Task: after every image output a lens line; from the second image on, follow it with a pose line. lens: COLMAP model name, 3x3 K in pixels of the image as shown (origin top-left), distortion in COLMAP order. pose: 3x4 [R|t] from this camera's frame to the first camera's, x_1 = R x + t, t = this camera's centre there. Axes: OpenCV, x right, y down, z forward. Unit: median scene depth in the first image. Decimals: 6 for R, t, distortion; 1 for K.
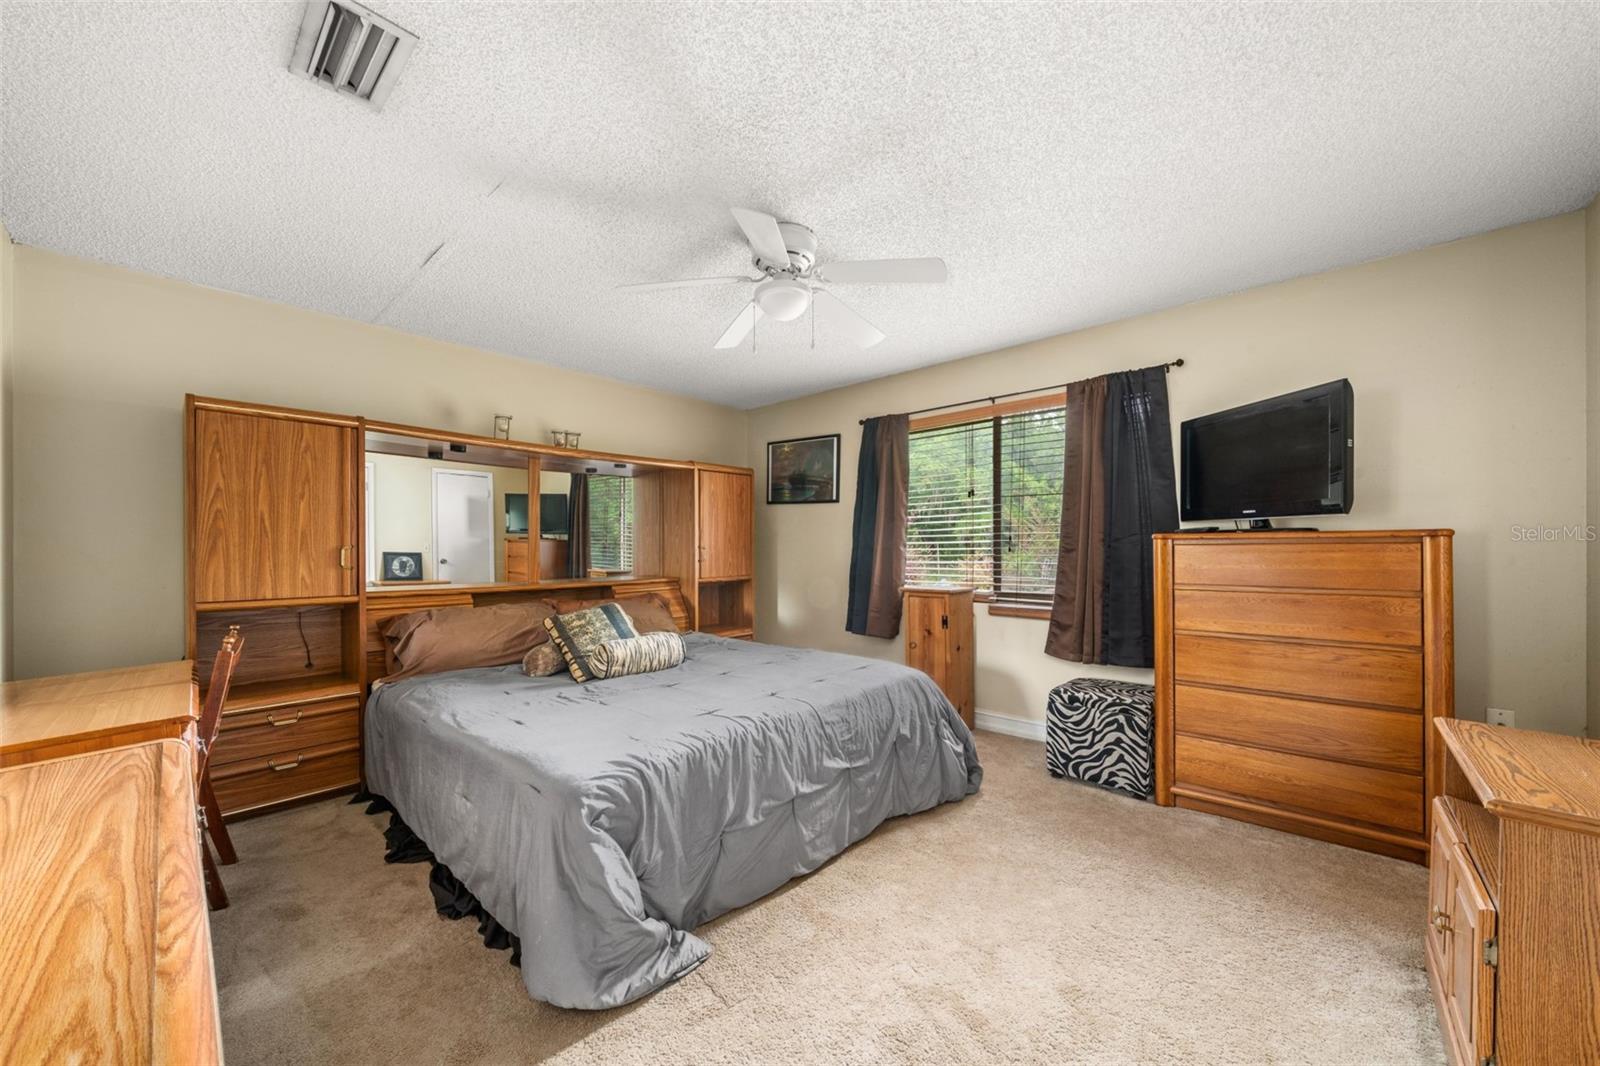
lens RADIAL K [[599.2, 0, 809.6], [0, 599.2, 543.1], [0, 0, 1]] dist [-0.005982, 0.000206]
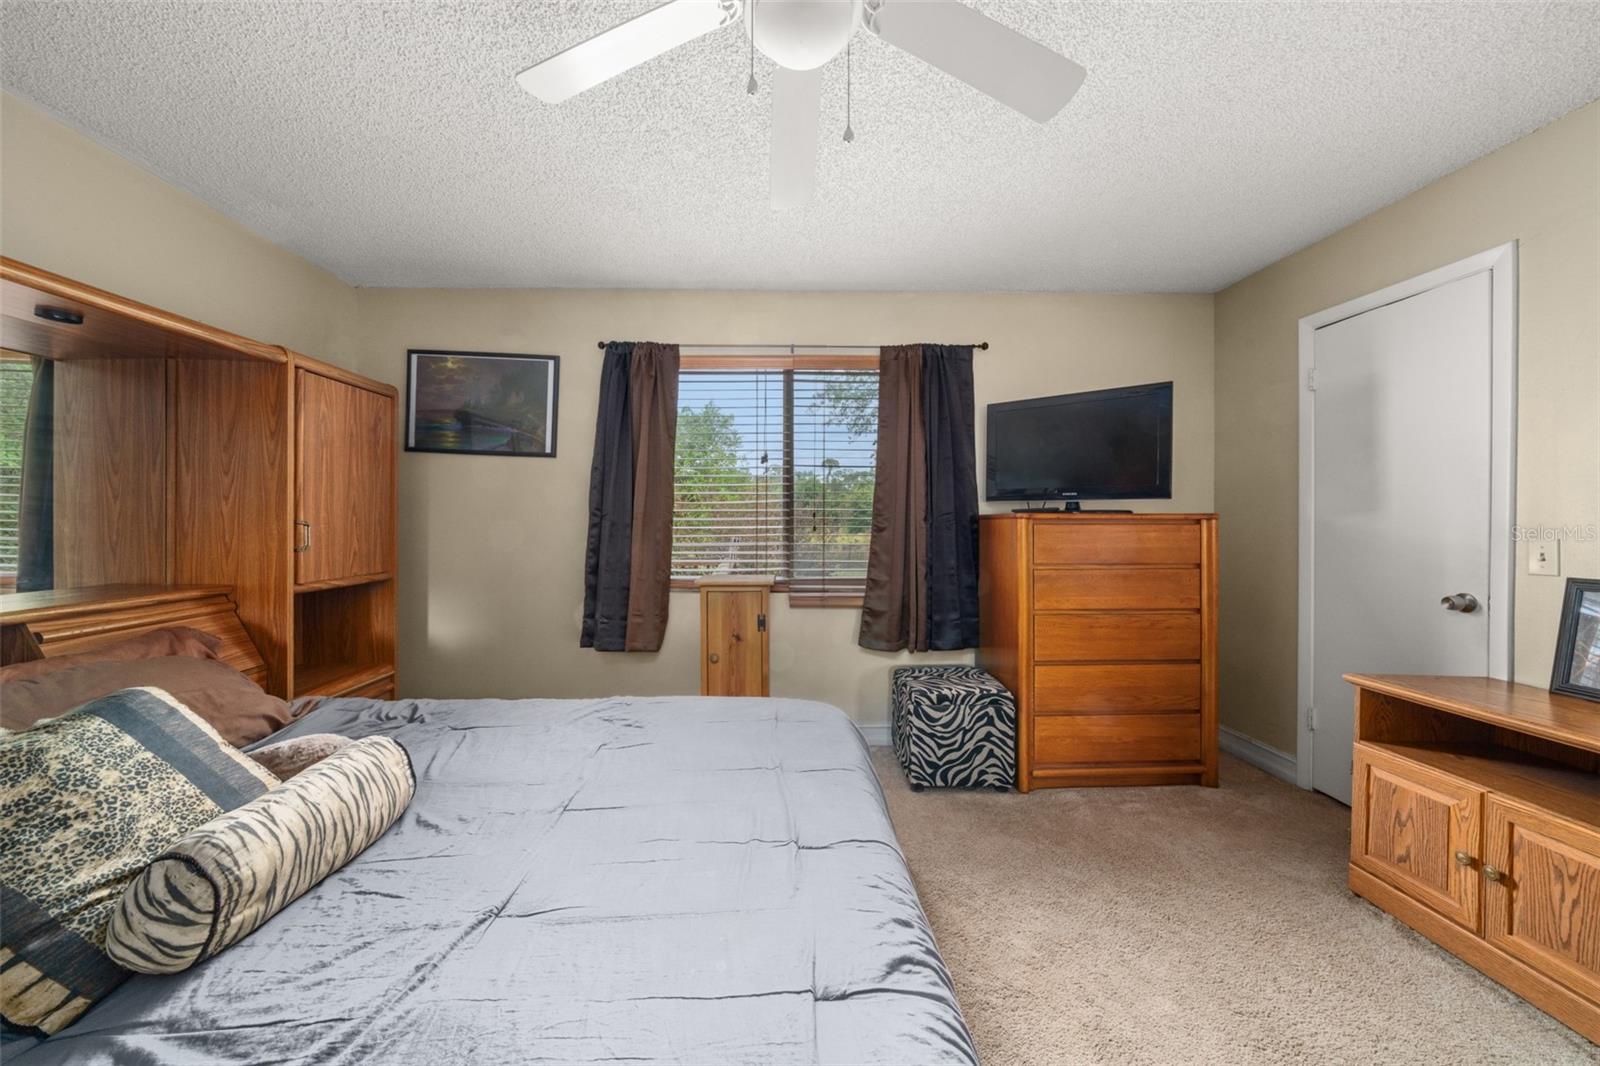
lens RADIAL K [[560.9, 0, 792.2], [0, 560.9, 522.8], [0, 0, 1]] dist [-0.005902, 0.000019]
pose [[0.732344, 0.006560, 0.680904, -0.289409], [-0.010695, 0.999941, 0.001870, 0.002544], [-0.680851, -0.008652, 0.732371, 0.552492]]
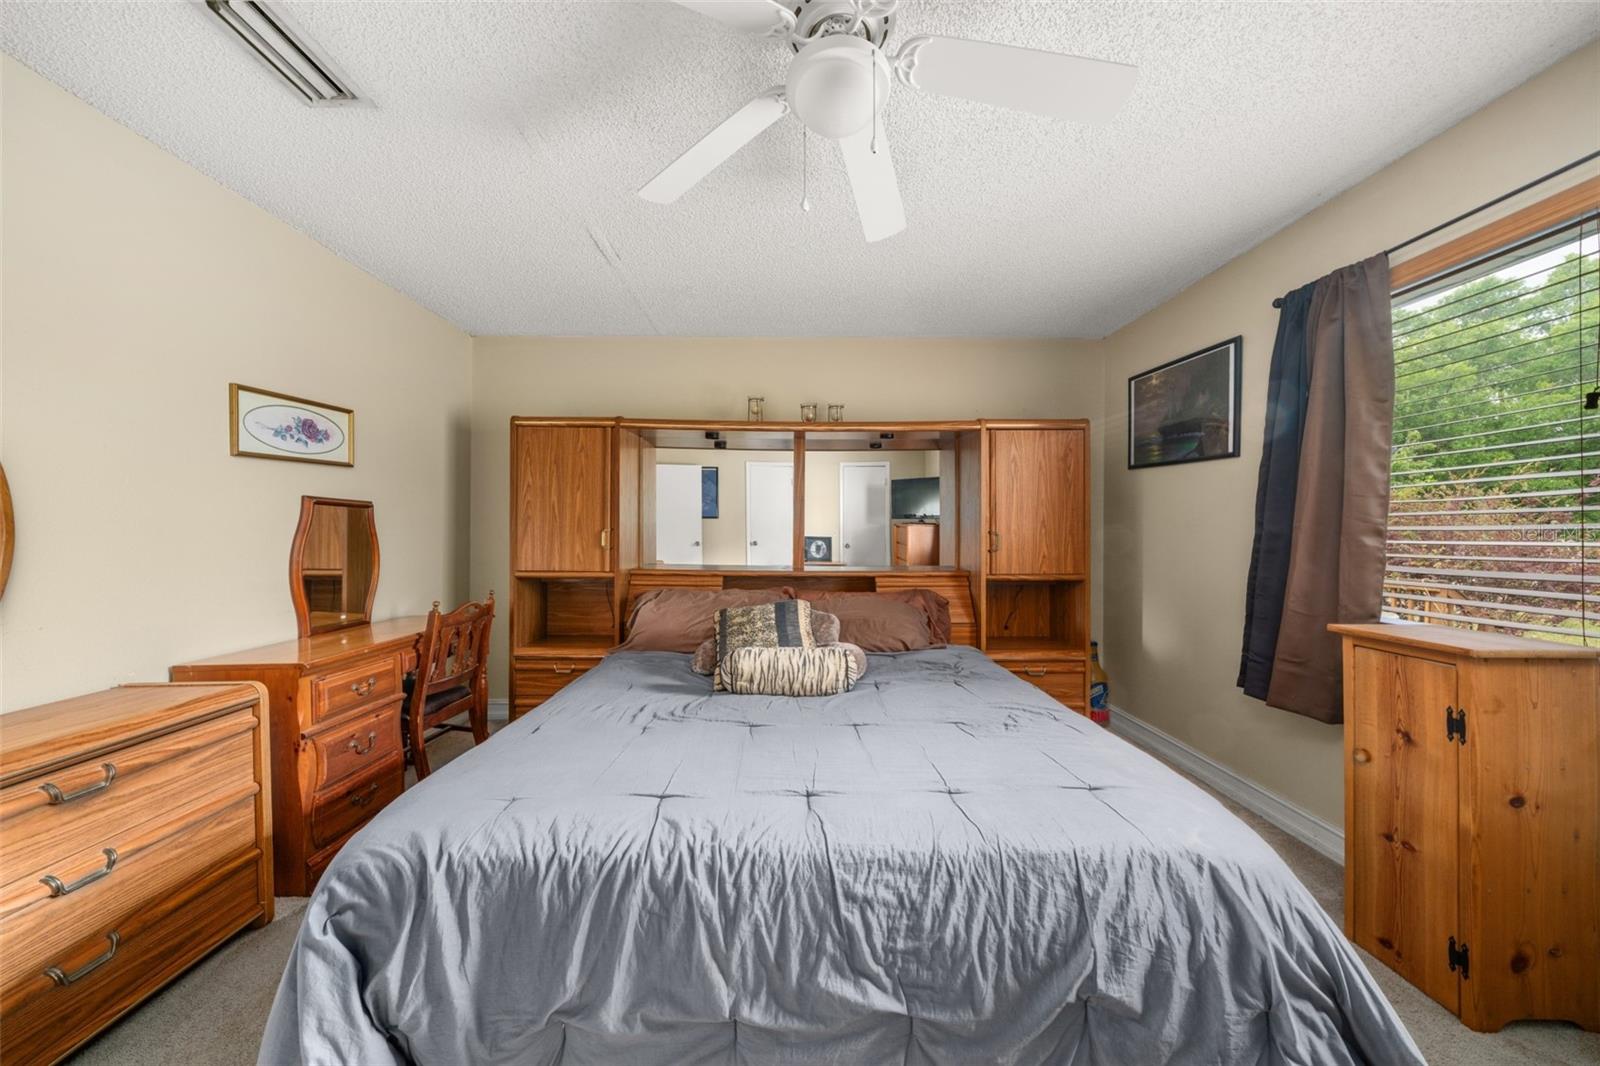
lens RADIAL K [[560.9, 0, 790.2], [0, 560.9, 526.1], [0, 0, 1]] dist [-0.005902, 0.000019]
pose [[0.657323, 0.000609, -0.753609, 0.263151], [-0.002205, 0.999997, -0.001115, -0.000561], [0.753606, 0.002395, 0.657322, 0.512863]]
